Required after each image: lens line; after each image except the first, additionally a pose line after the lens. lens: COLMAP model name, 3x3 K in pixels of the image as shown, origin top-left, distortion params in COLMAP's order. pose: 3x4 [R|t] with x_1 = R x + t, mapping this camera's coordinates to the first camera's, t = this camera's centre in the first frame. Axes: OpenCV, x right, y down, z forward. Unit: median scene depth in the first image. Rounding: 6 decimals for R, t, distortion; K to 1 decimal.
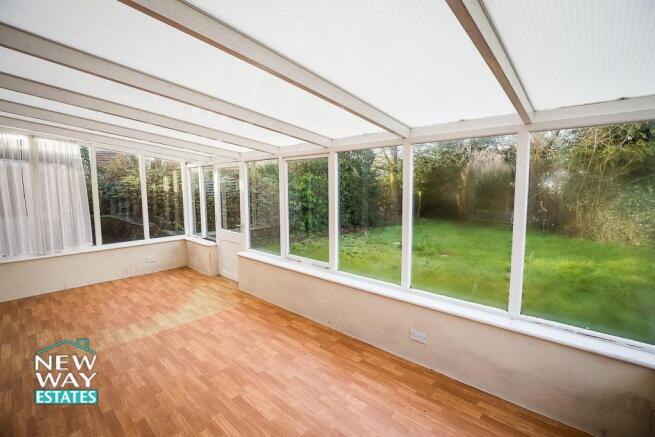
lens RADIAL K [[294.7, 0, 323.0], [0, 294.7, 209.9], [0, 0, 1]] dist [-0.032420, 0.005620]
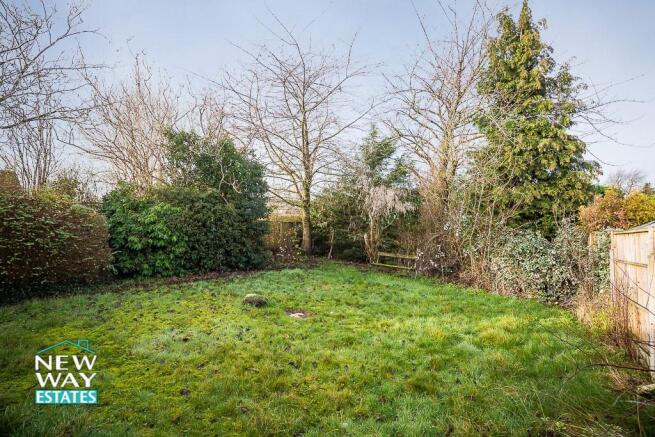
lens RADIAL K [[294.7, 0, 323.0], [0, 294.7, 209.9], [0, 0, 1]] dist [-0.032420, 0.005620]
pose [[0.988112, 0.041565, 0.148008, 0.299165], [-0.022955, 0.991854, -0.125298, -0.017091], [-0.152011, 0.120411, 0.981017, 0.170752]]
